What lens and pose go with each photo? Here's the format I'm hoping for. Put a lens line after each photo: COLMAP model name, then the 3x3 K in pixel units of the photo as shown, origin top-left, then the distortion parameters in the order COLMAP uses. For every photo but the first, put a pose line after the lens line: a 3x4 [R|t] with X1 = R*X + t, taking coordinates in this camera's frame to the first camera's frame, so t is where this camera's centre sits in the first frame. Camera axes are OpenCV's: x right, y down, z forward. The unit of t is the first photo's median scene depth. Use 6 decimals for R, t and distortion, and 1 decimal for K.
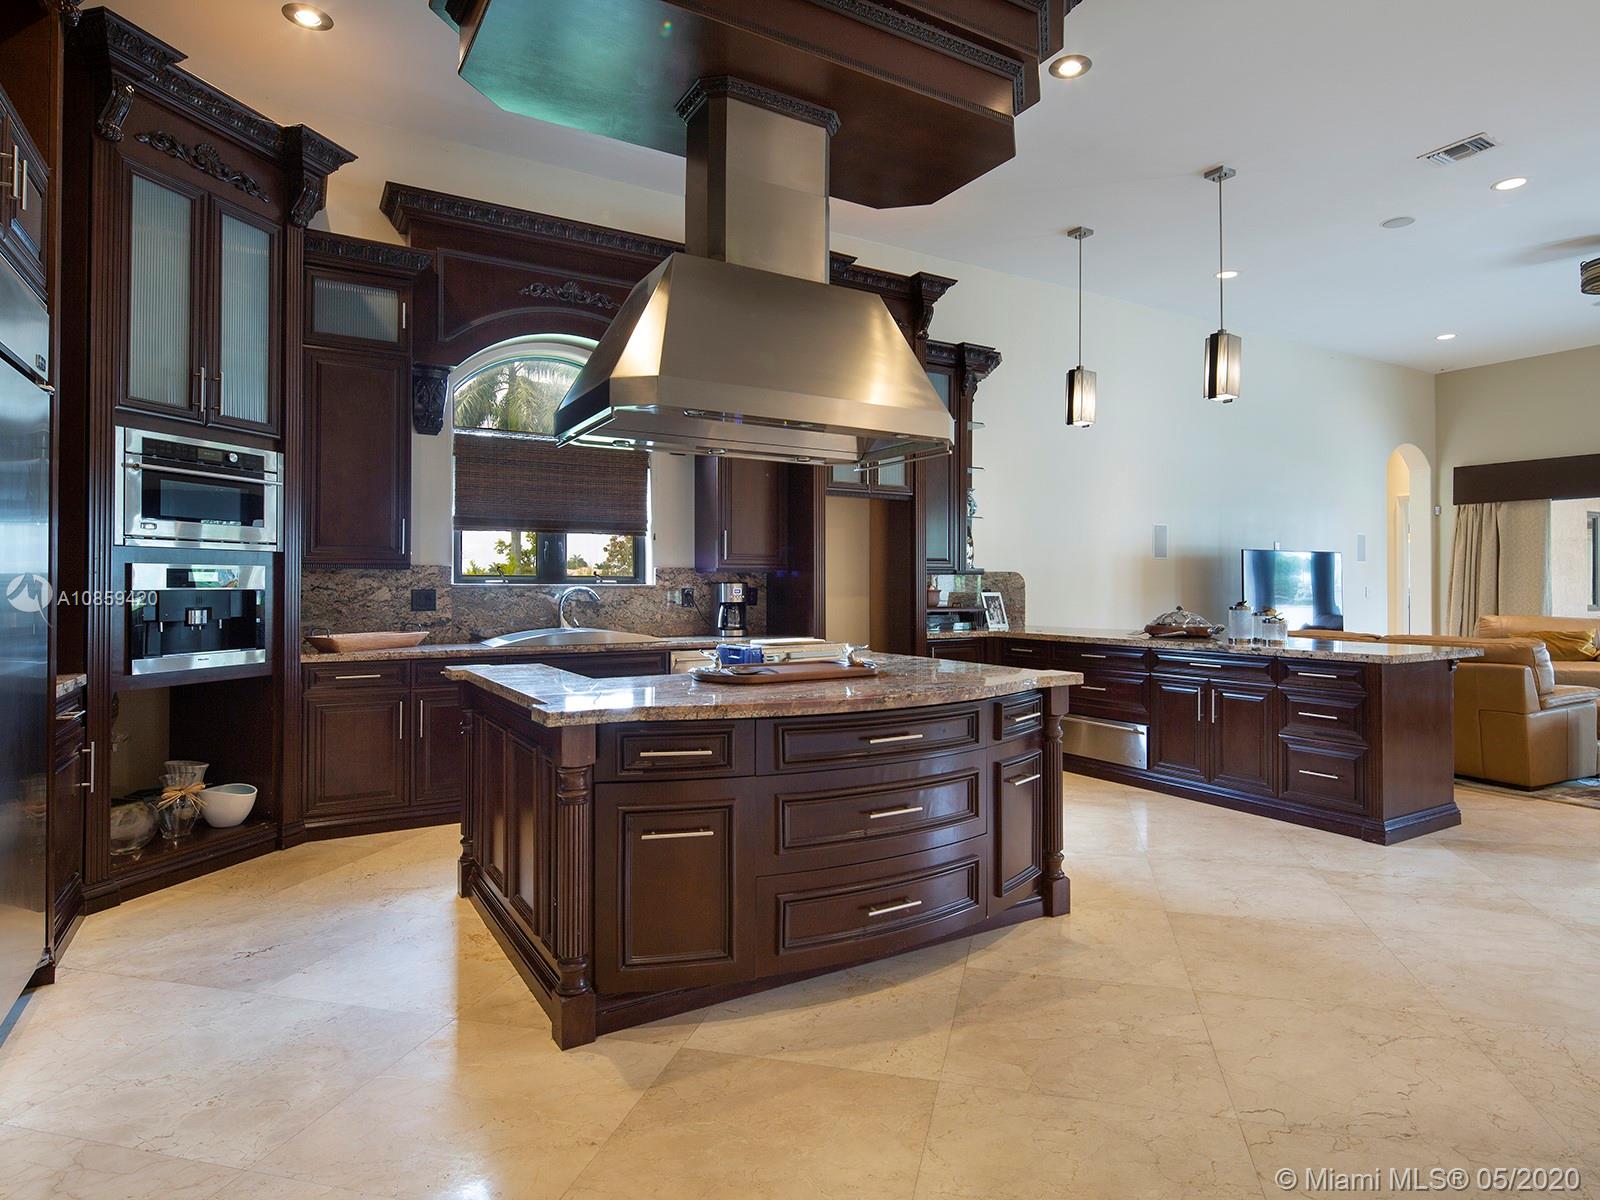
lens RADIAL K [[955.8, 0, 806.7], [0, 955.8, 599.3], [0, 0, 1]] dist [0.003036, -0.004364]
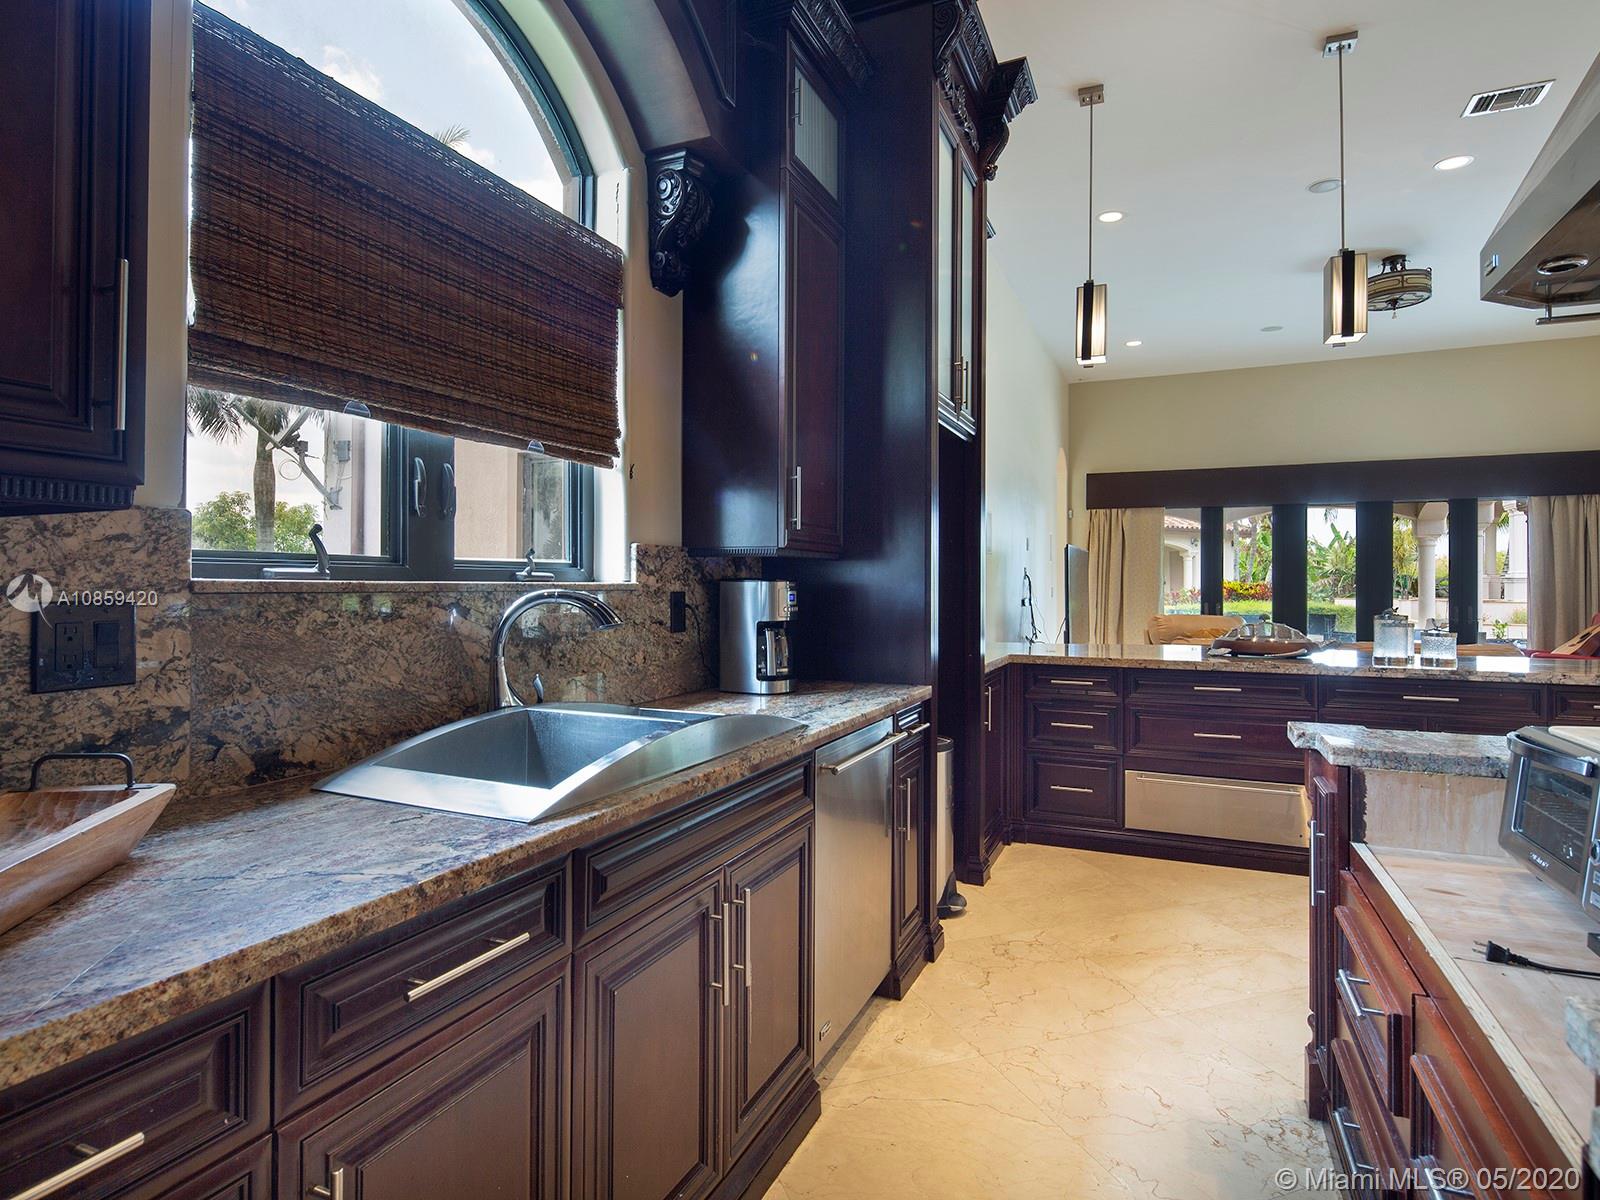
lens RADIAL K [[955.8, 0, 784.0], [0, 955.8, 588.3], [0, 0, 1]] dist [0.003036, -0.004364]
pose [[0.816455, 0.001140, 0.577408, -0.349147], [0.004624, 0.999953, -0.008512, -0.009294], [-0.577390, 0.009620, 0.816412, 0.614518]]
